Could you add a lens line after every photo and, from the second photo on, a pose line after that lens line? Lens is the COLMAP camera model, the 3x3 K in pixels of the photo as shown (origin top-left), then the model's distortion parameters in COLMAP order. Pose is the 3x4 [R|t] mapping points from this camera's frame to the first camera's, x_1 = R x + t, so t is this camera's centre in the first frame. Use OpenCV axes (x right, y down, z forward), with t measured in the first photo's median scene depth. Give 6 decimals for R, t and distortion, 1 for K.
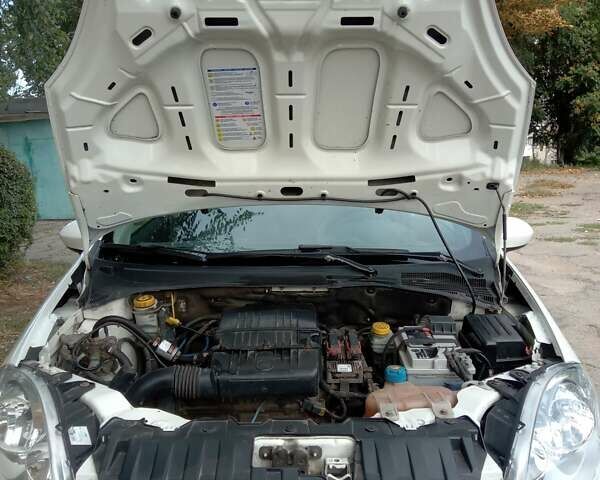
lens RADIAL K [[664.8, 0, 300.0], [0, 664.8, 240.0], [0, 0, 1]] dist [0.120080, 0.000291]
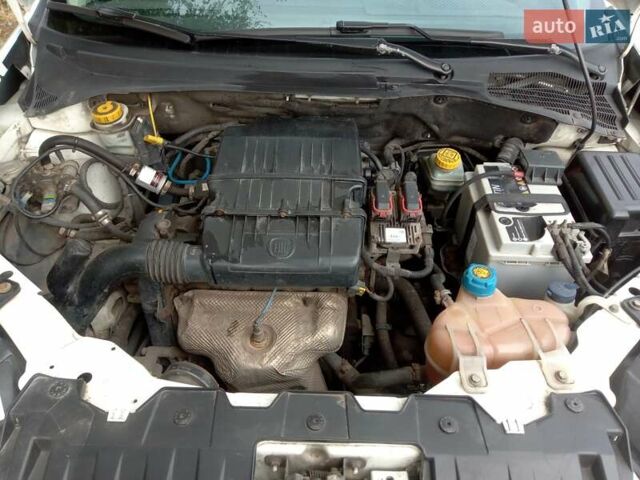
lens RADIAL K [[504.1, 0, 320.0], [0, 504.1, 240.0], [0, 0, 1]] dist [0.091948, -0.155740]
pose [[0.999460, 0.032667, -0.003505, -0.010592], [-0.026118, 0.854718, 0.518435, -0.072463], [0.019932, -0.518064, 0.855110, 0.499097]]
